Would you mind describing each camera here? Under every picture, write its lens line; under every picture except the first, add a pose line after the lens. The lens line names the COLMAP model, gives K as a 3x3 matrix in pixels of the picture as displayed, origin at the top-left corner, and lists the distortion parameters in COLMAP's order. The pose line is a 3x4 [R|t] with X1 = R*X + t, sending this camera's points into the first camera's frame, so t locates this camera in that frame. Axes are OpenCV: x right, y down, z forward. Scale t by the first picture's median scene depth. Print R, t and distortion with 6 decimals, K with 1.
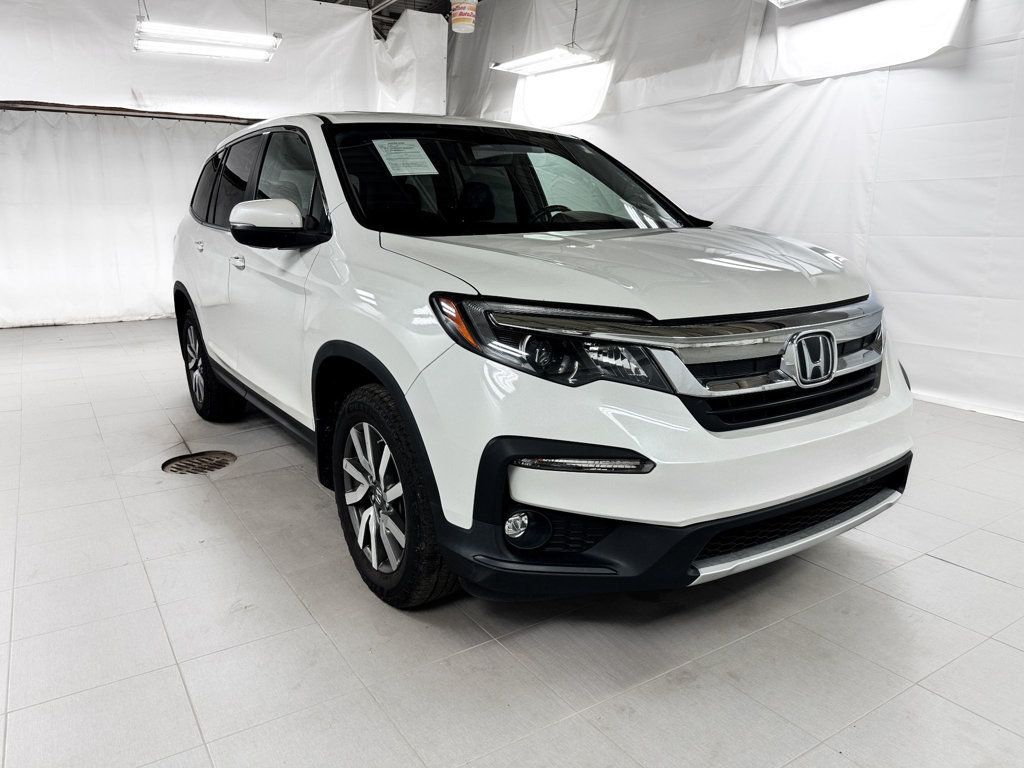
lens RADIAL K [[725.2, 0, 505.3], [0, 725.2, 382.9], [0, 0, 1]] dist [-0.002339, -0.002281]
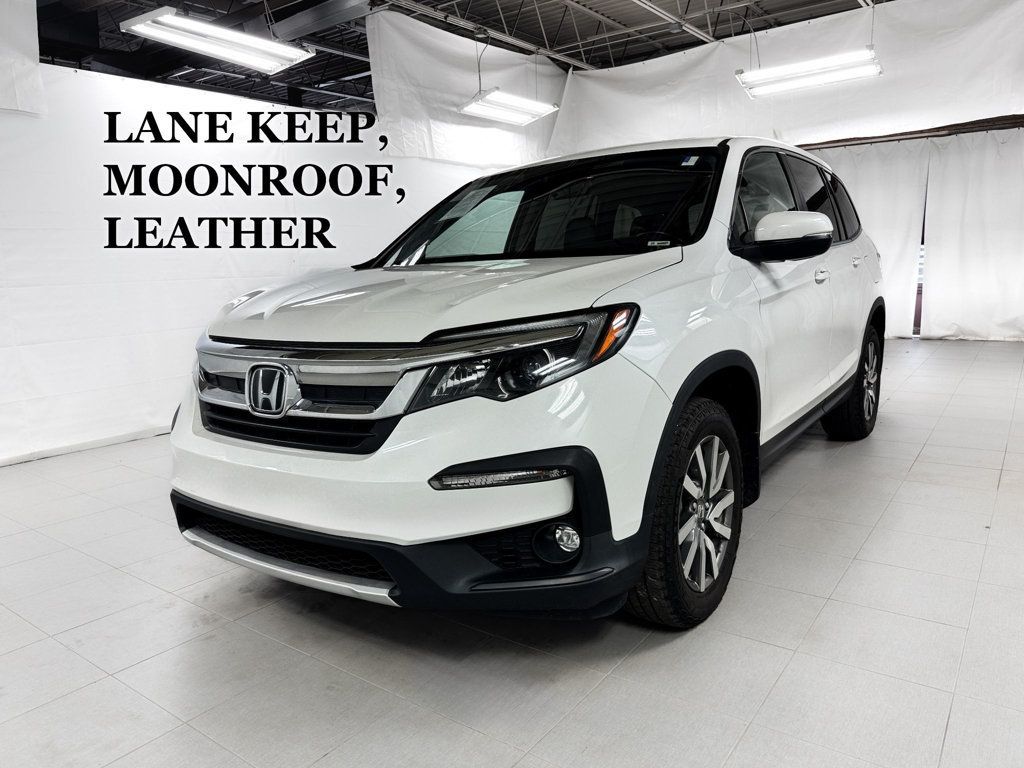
lens RADIAL K [[720.1, 0, 512.0], [0, 720.1, 384.0], [0, 0, 1]] dist [-0.000485, -0.007280]
pose [[0.368868, 0.143892, -0.918276, 1.011587], [-0.166500, 0.982194, 0.087026, -0.128023], [0.914447, 0.120792, 0.386258, 0.628146]]
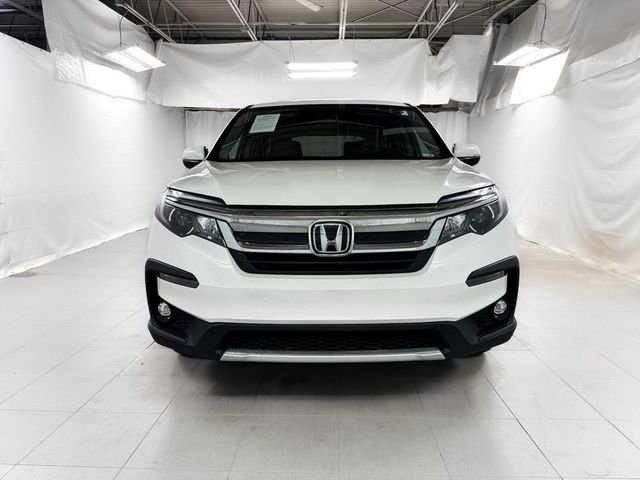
lens RADIAL K [[450.1, 0, 320.0], [0, 450.1, 240.0], [0, 0, 1]] dist [-0.000485, -0.007280]
pose [[0.828970, 0.091397, -0.551775, 0.630033], [-0.126510, 0.991630, -0.025809, -0.001728], [0.544797, 0.091199, 0.833594, 0.140023]]
